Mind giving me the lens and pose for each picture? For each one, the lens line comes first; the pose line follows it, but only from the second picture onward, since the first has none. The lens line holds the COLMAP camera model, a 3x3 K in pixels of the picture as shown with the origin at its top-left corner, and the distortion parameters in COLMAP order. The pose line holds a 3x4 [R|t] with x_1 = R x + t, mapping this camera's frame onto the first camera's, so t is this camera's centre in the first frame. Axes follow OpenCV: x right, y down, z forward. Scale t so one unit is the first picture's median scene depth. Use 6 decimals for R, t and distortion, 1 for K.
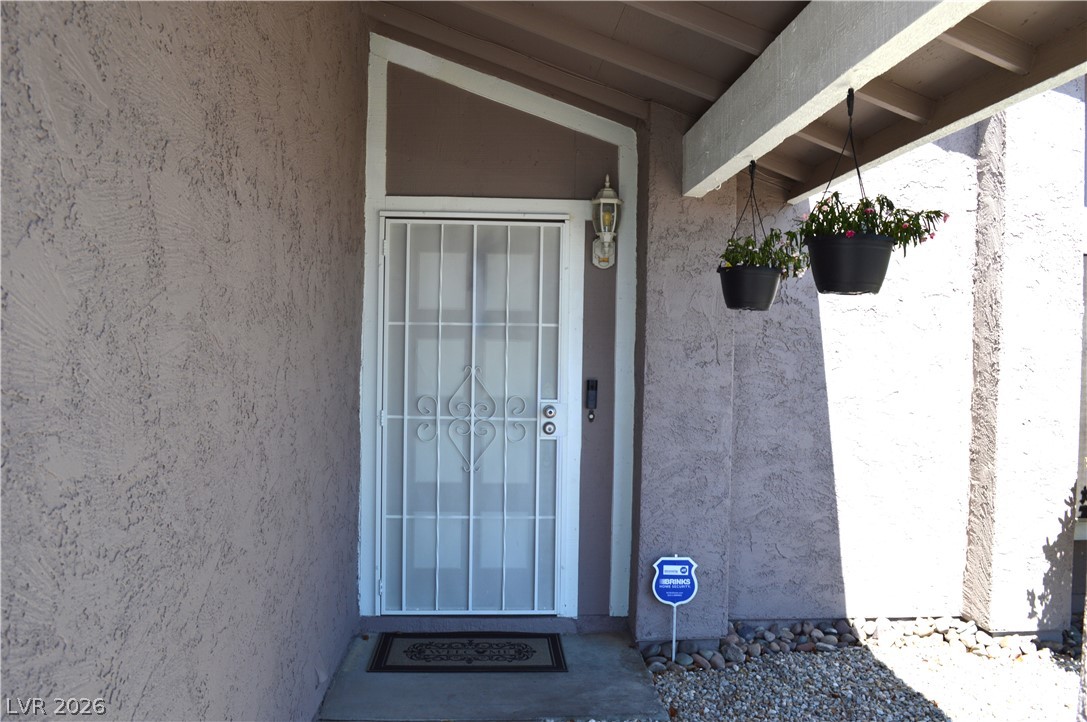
lens RADIAL K [[813.6, 0, 523.7], [0, 813.6, 360.9], [0, 0, 1]] dist [-0.077836, -0.000584]
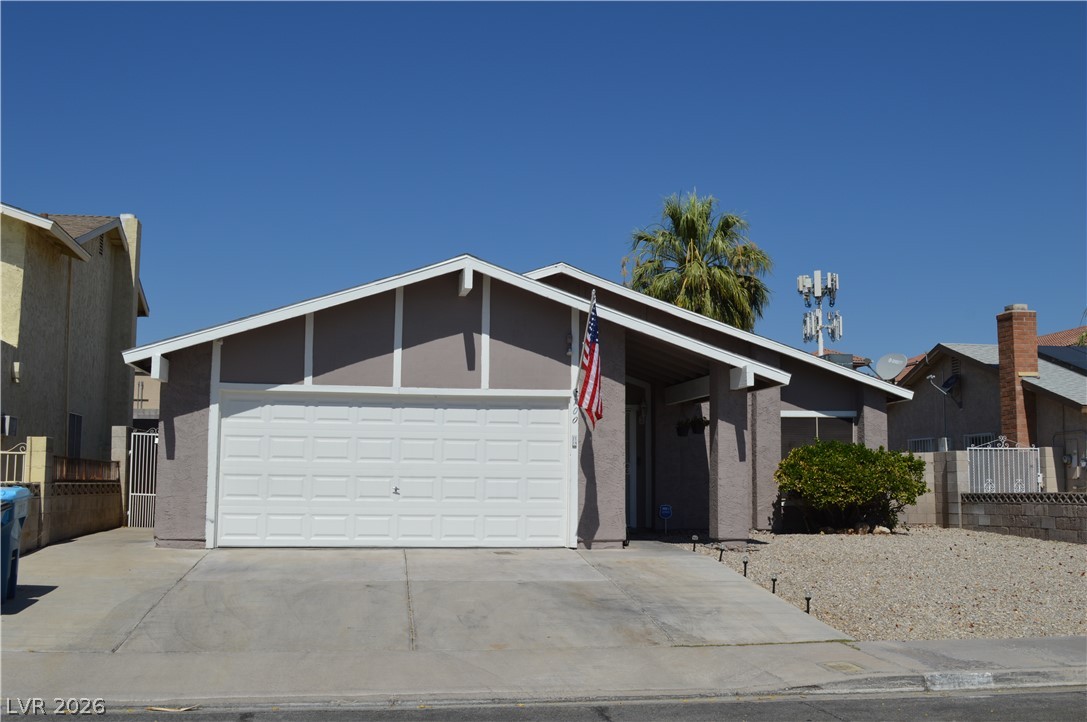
lens RADIAL K [[1162.2, 0, 543.5], [0, 1162.2, 361.0], [0, 0, 1]] dist [-0.057324, 0.001251]
pose [[0.994495, -0.002128, 0.104764, -0.840476], [0.014257, 0.993244, -0.115163, 0.181950], [-0.103811, 0.116023, 0.987807, -3.887991]]
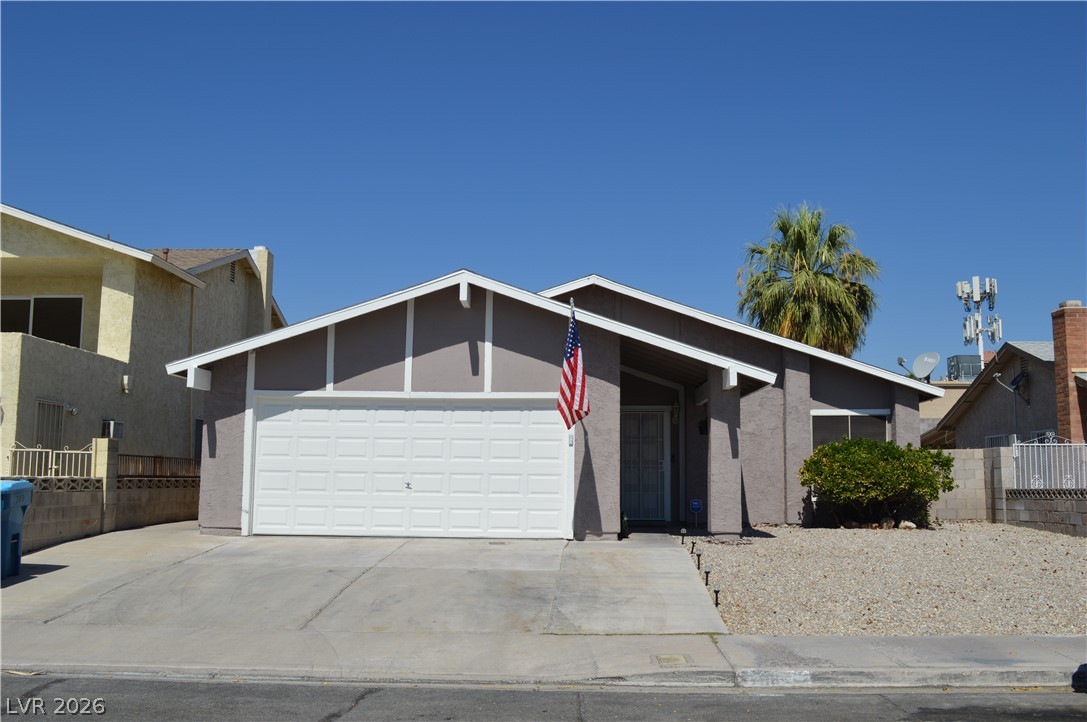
lens RADIAL K [[1049.4, 0, 543.5], [0, 1049.4, 361.0], [0, 0, 1]] dist [-0.069440, 0.001472]
pose [[0.996353, -0.021368, -0.082611, -0.100161], [0.010829, 0.991974, -0.125975, 0.194891], [0.084640, 0.124621, 0.988588, -3.791777]]
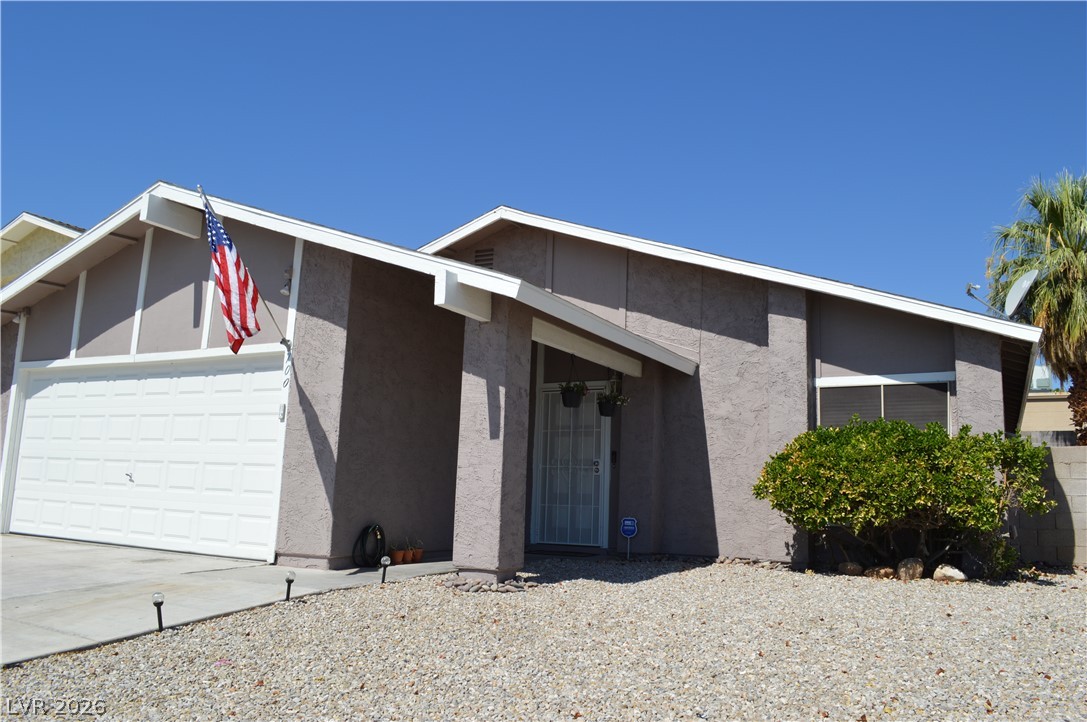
lens RADIAL K [[866.4, 0, 543.5], [0, 866.4, 361.0], [0, 0, 1]] dist [-0.084040, 0.000244]
pose [[0.856380, -0.072616, -0.511215, 1.297226], [-0.023859, 0.983439, -0.179662, 0.236792], [0.515795, 0.166056, 0.840465, -1.412396]]
